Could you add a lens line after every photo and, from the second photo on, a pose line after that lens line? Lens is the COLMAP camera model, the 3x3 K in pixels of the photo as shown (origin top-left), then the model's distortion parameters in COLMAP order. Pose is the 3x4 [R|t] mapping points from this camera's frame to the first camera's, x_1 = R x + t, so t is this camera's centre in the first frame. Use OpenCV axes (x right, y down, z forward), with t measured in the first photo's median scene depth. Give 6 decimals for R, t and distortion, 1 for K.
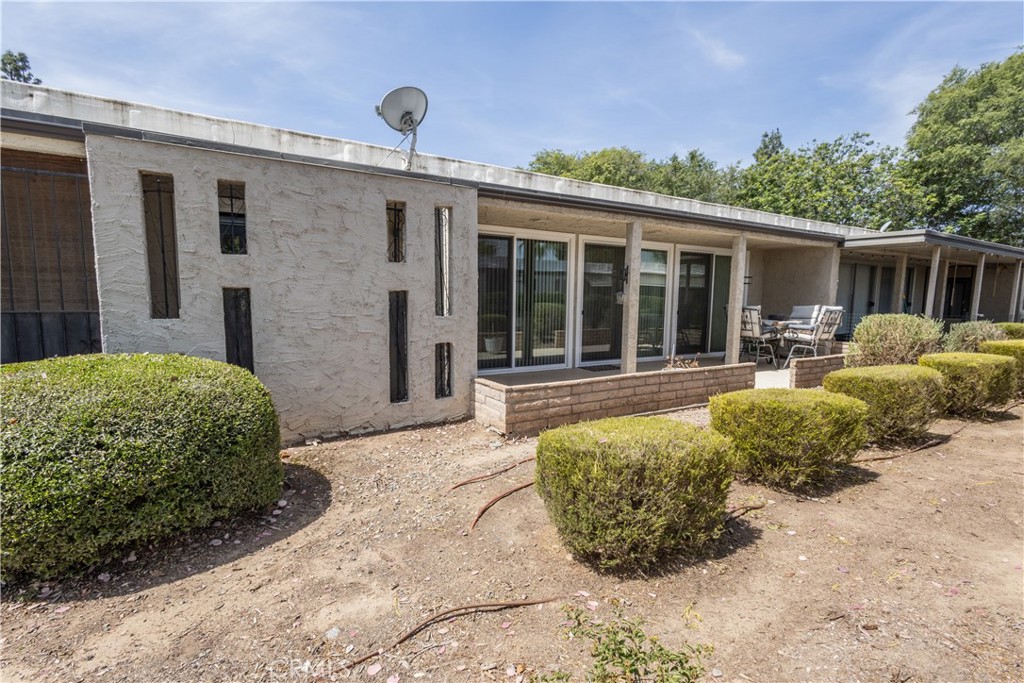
lens RADIAL K [[469.1, 0, 510.6], [0, 469.1, 341.9], [0, 0, 1]] dist [0.018799, -0.005543]
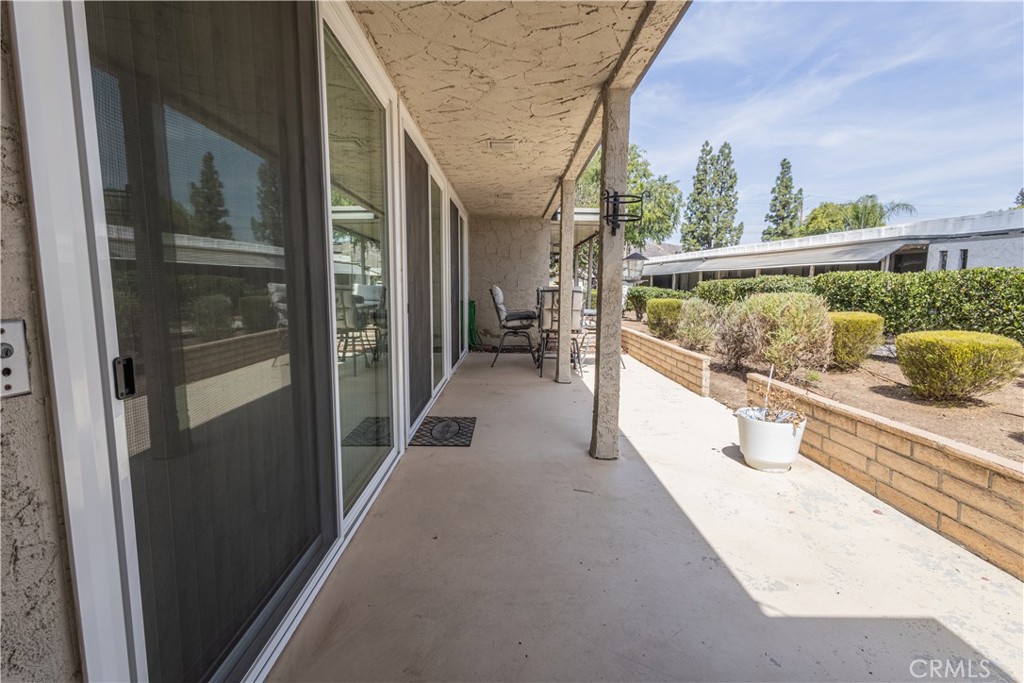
lens RADIAL K [[469.1, 0, 510.6], [0, 469.1, 341.9], [0, 0, 1]] dist [0.018799, -0.005543]
pose [[0.506330, -0.112443, 0.854977, -0.147087], [0.081718, 0.993257, 0.082235, -0.059130], [-0.858459, 0.028230, 0.512104, 0.714804]]
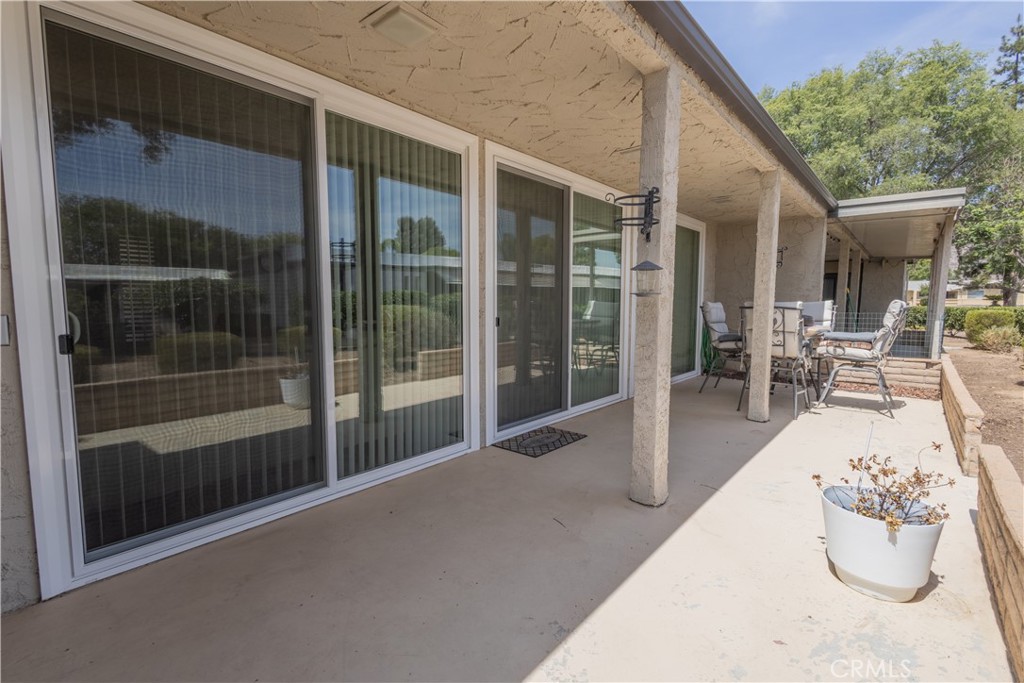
lens RADIAL K [[469.1, 0, 510.6], [0, 469.1, 341.9], [0, 0, 1]] dist [0.018799, -0.005543]
pose [[0.947499, -0.040300, 0.317210, 0.022650], [0.043004, 0.999074, -0.001525, -0.041718], [-0.316855, 0.015086, 0.948354, 0.566821]]
